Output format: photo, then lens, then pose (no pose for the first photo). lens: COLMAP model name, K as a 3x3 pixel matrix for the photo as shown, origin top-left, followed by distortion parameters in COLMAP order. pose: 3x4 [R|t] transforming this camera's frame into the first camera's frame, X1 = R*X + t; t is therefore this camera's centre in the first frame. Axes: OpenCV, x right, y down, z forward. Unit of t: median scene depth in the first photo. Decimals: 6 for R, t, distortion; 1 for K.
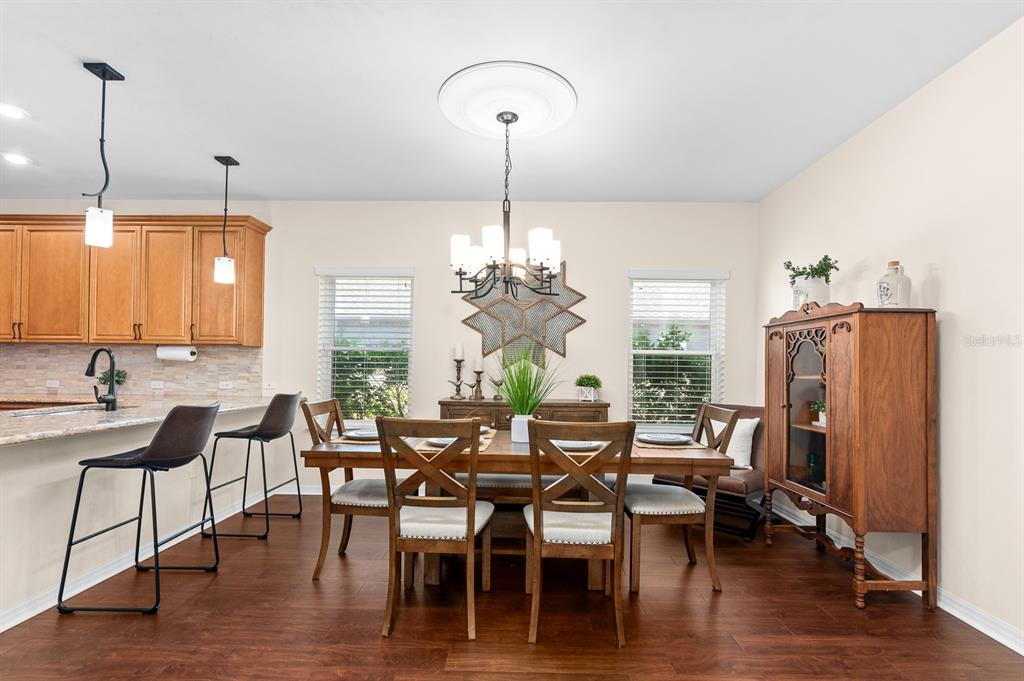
lens RADIAL K [[482.0, 0, 515.8], [0, 482.0, 358.7], [0, 0, 1]] dist [-0.001542, 0.000510]
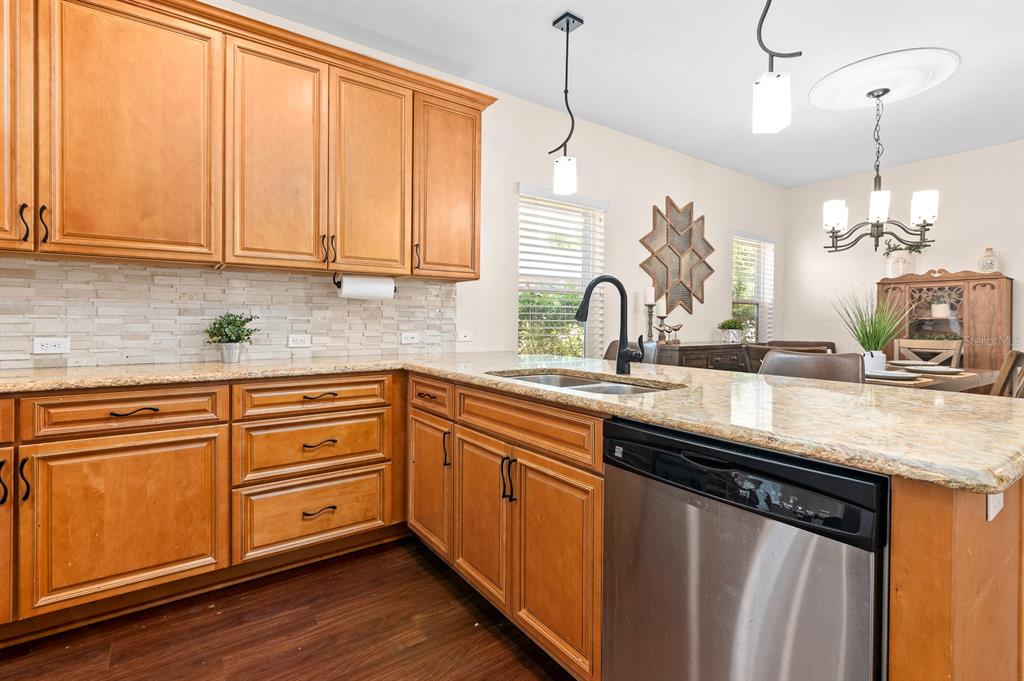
lens RADIAL K [[482.0, 0, 505.0], [0, 482.0, 322.2], [0, 0, 1]] dist [-0.001542, 0.000510]
pose [[0.804616, -0.008565, 0.593734, -0.951599], [-0.007696, 0.999662, 0.024850, 0.016062], [-0.593745, -0.024564, 0.804278, 0.402428]]
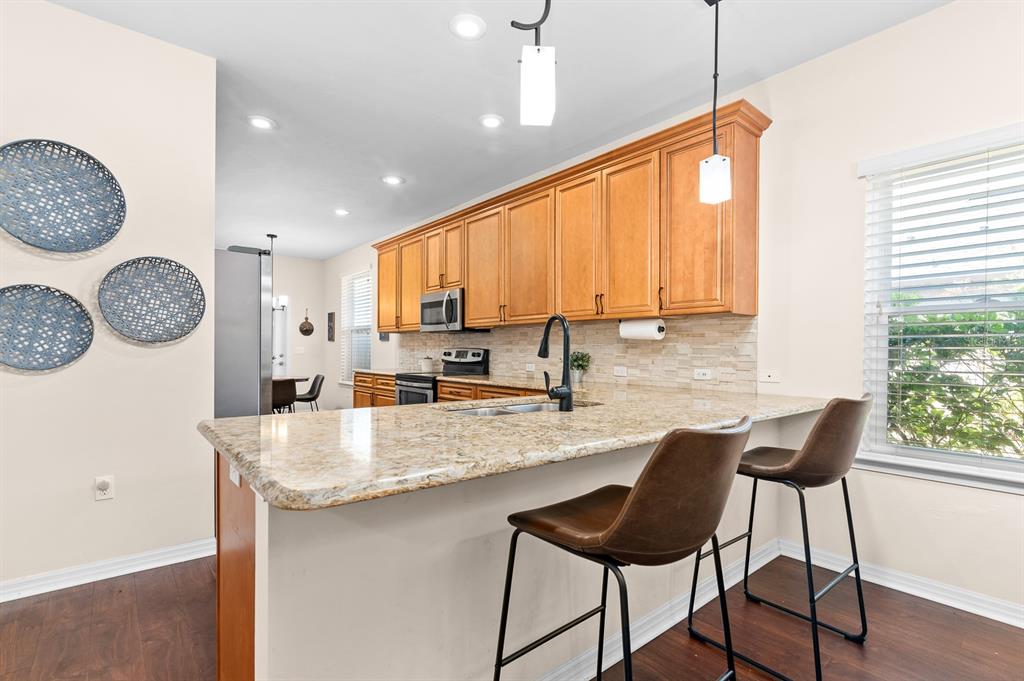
lens RADIAL K [[482.0, 0, 509.4], [0, 482.0, 356.3], [0, 0, 1]] dist [-0.001542, 0.000510]
pose [[0.653661, 0.000612, -0.756787, -0.276902], [0.014469, 0.999807, 0.013306, 0.017249], [0.756649, -0.019648, 0.653526, 0.361212]]
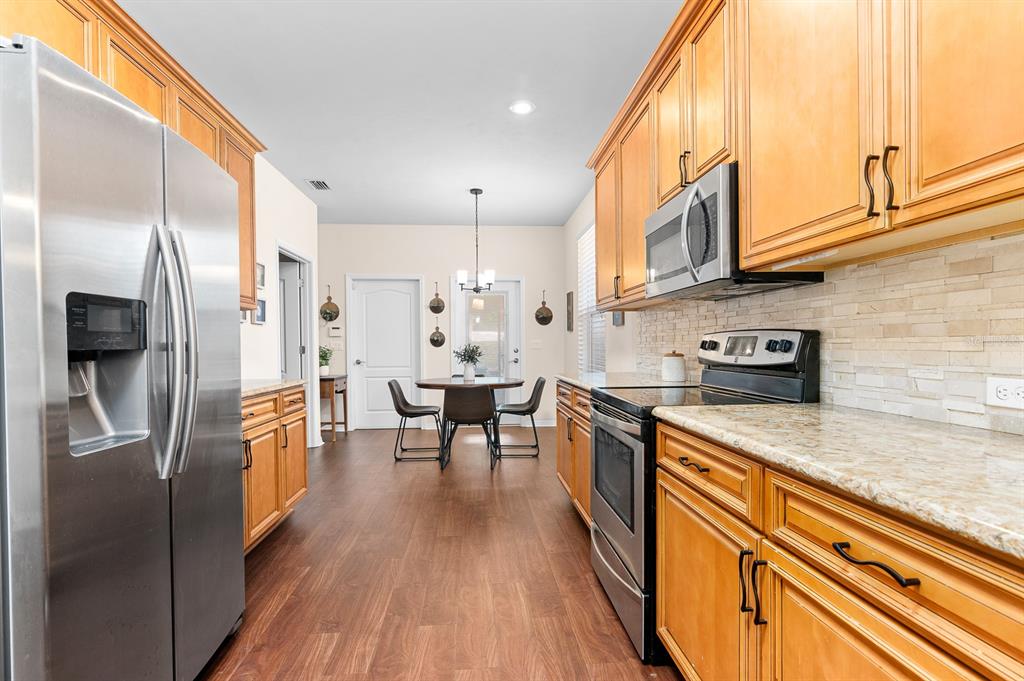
lens RADIAL K [[482.0, 0, 519.4], [0, 482.0, 350.8], [0, 0, 1]] dist [-0.001542, 0.000510]
pose [[0.111785, -0.001764, -0.993731, -0.802737], [0.029179, 0.999573, 0.001507, 0.024392], [0.993304, -0.029164, 0.111788, 0.777690]]
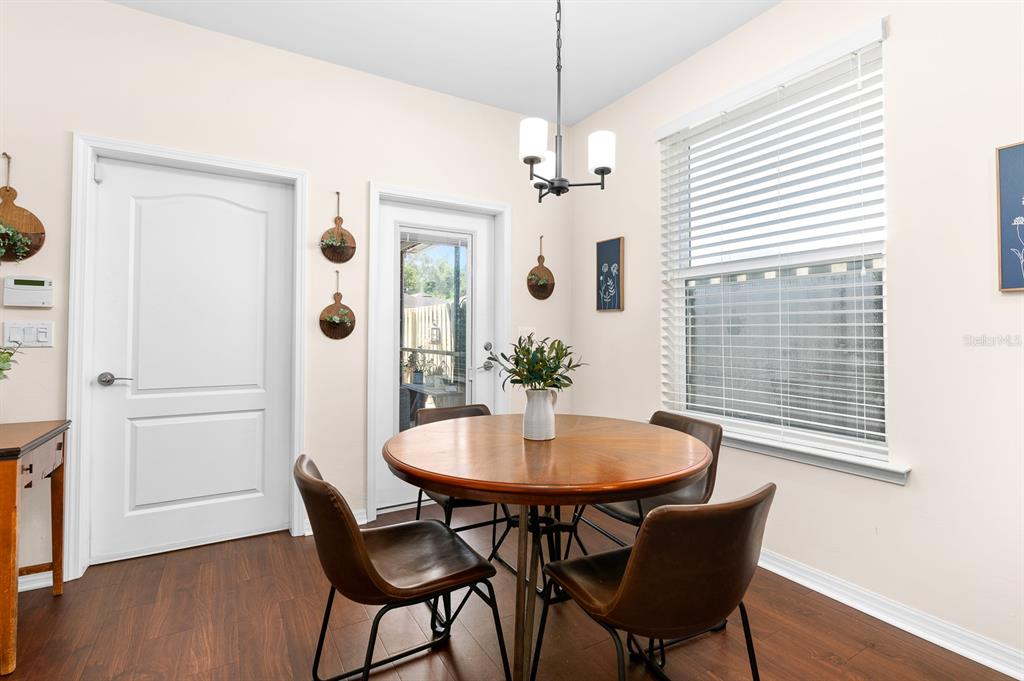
lens RADIAL K [[482.0, 0, 521.2], [0, 482.0, 321.5], [0, 0, 1]] dist [-0.001542, 0.000510]
pose [[0.530861, -0.030442, -0.846912, -1.641803], [0.021930, 0.999513, -0.022181, 0.003513], [0.847175, -0.006797, 0.531270, 0.551970]]
